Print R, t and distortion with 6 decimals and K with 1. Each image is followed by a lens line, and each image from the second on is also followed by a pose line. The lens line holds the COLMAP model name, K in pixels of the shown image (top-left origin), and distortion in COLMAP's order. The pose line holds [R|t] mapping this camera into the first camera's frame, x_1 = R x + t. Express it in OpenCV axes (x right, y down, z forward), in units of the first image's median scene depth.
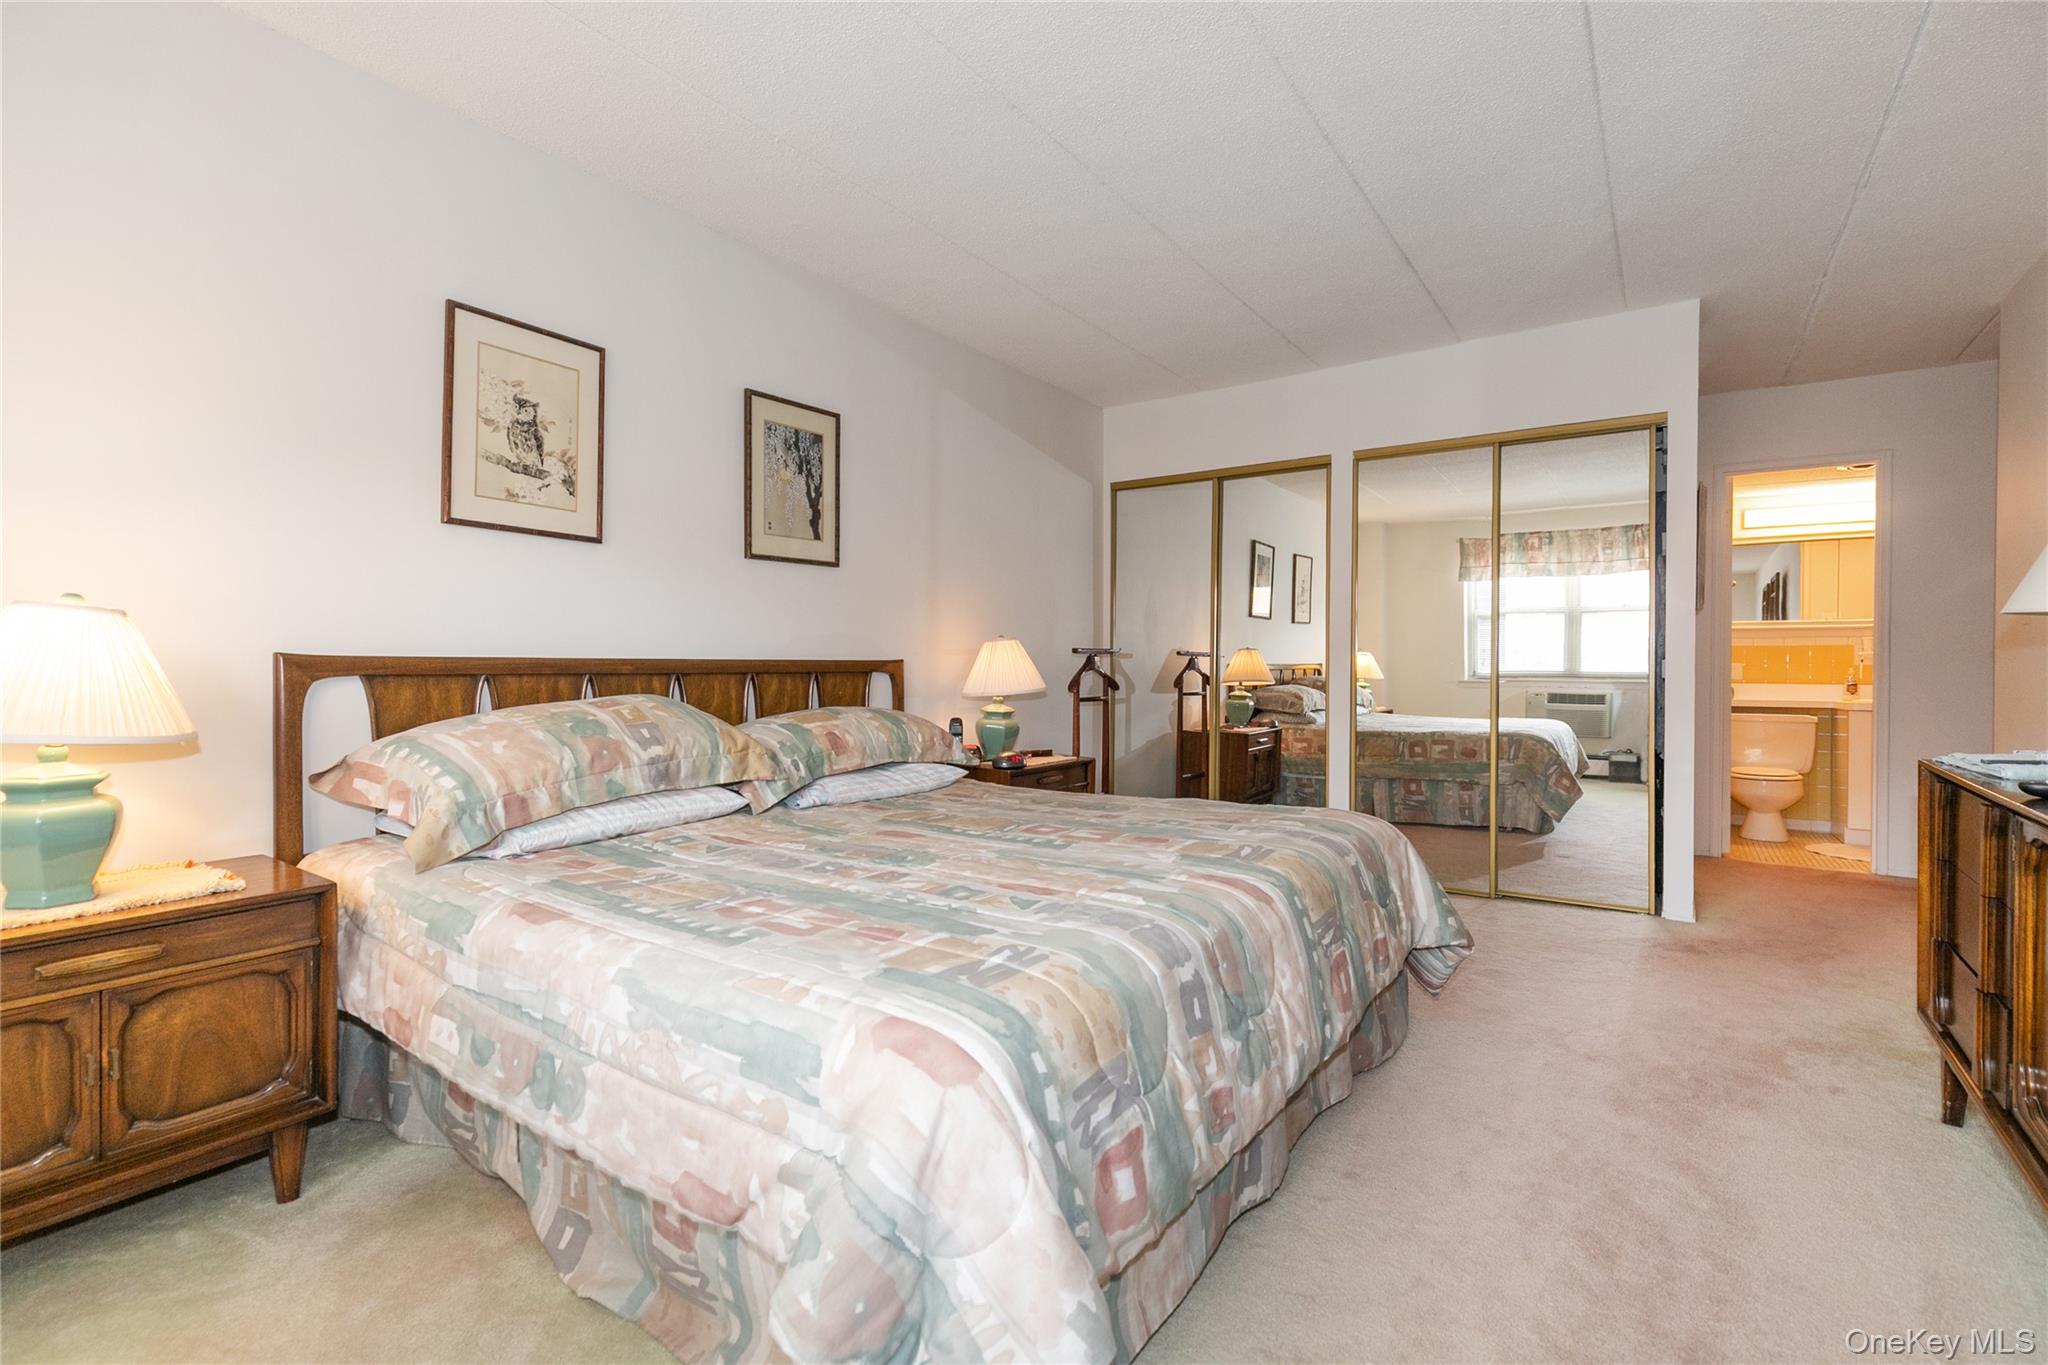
lens RADIAL K [[928.6, 0, 1024.4], [0, 928.6, 685.9], [0, 0, 1]] dist [0.005403, -0.003248]
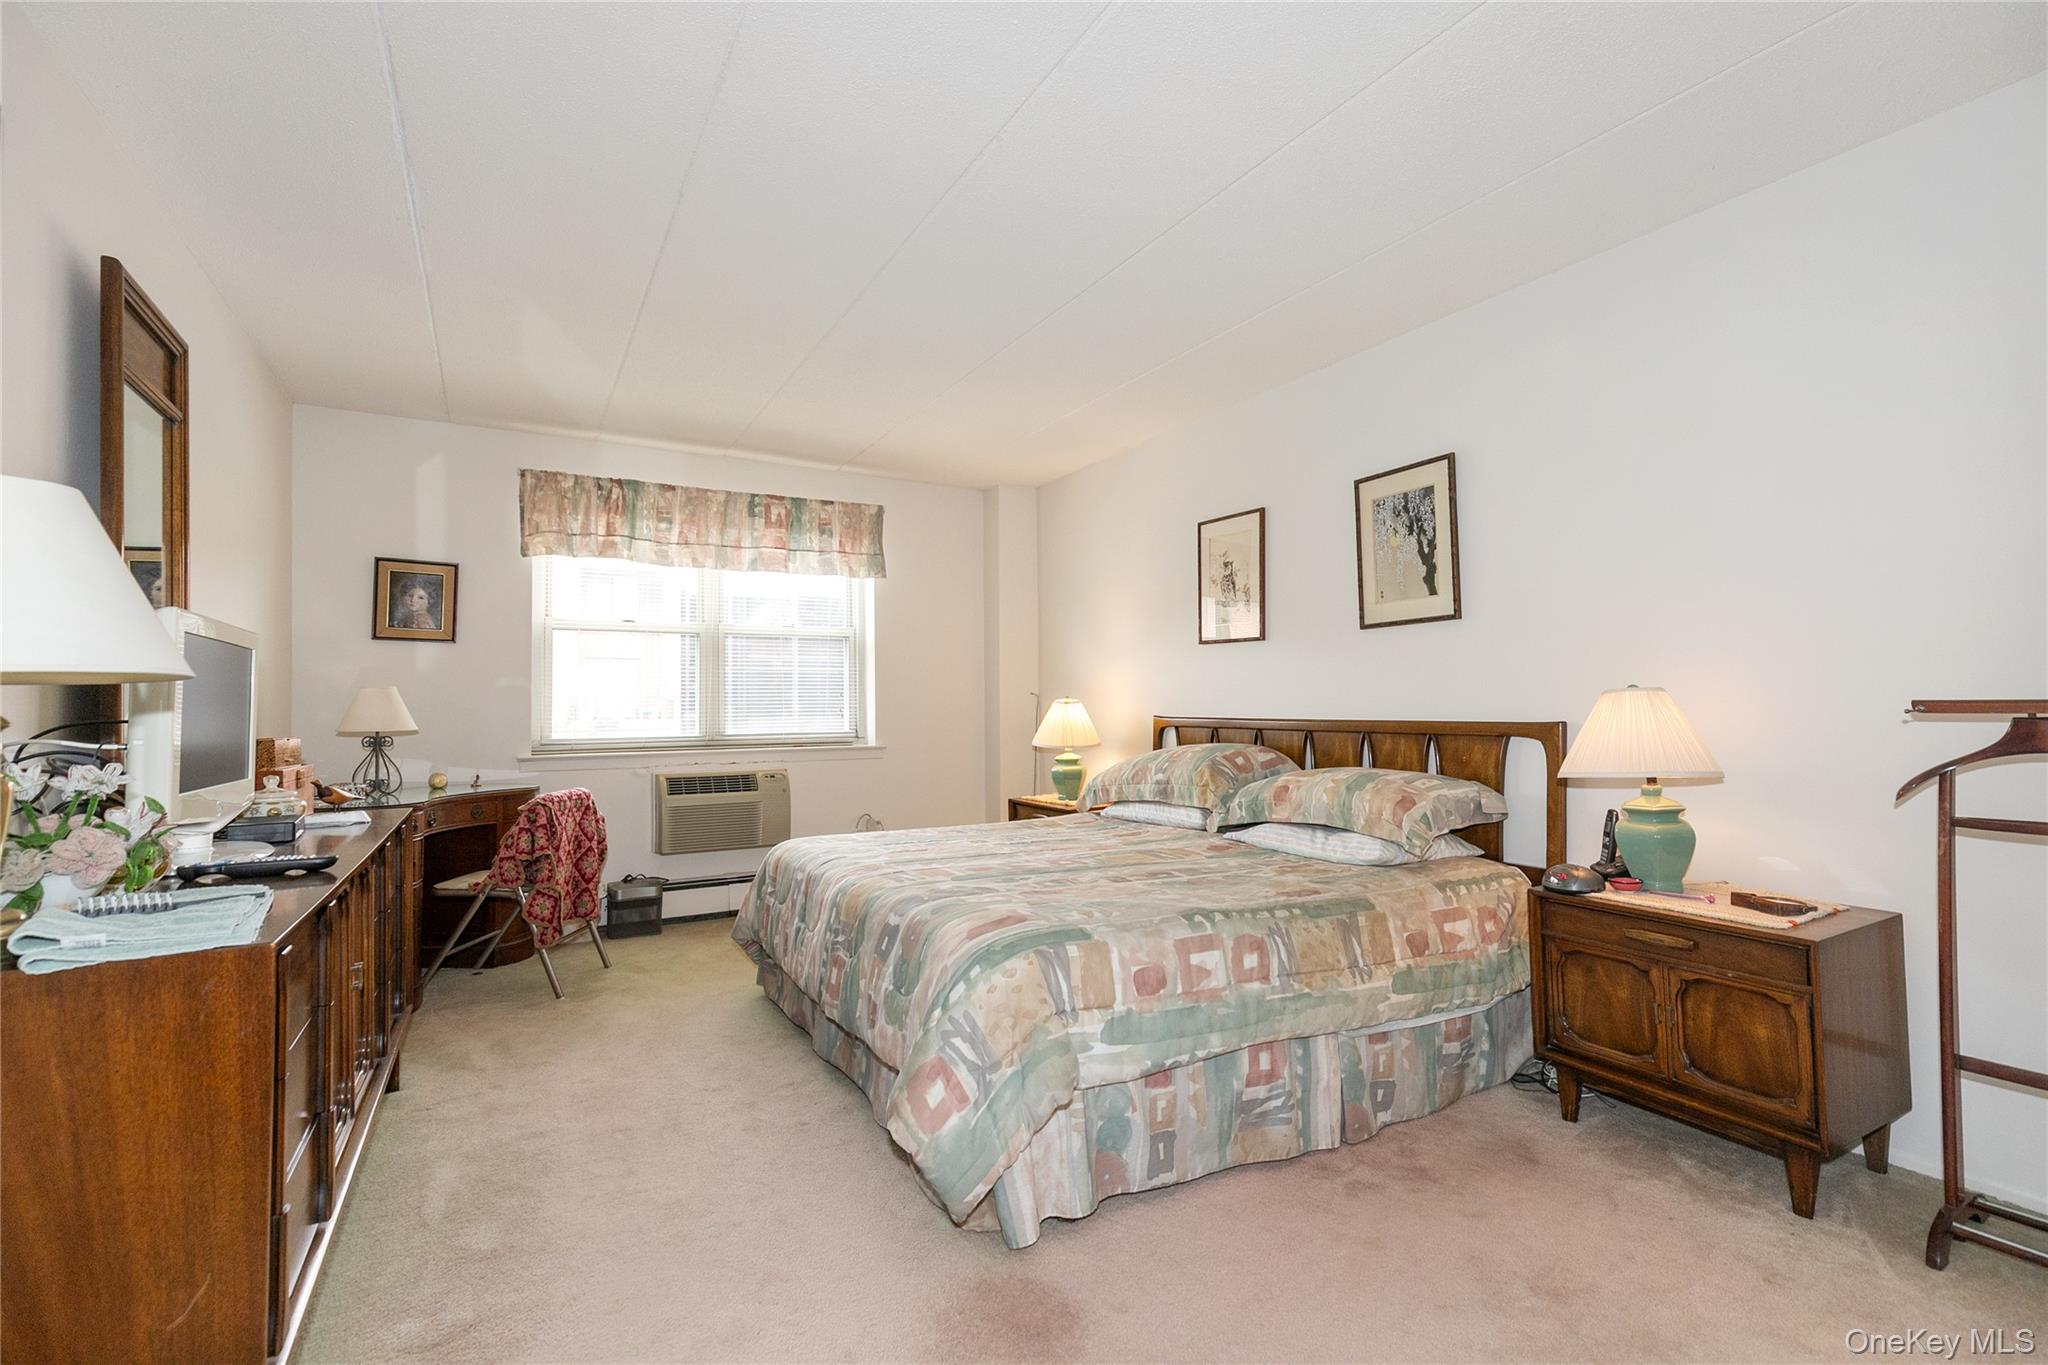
lens RADIAL K [[928.6, 0, 1026.3], [0, 928.6, 684.2], [0, 0, 1]] dist [0.005403, -0.003248]
pose [[-0.438506, -0.028970, -0.898261, 0.835346], [-0.026672, 0.999460, -0.019213, -0.037850], [0.898332, 0.015534, -0.439042, 1.075637]]
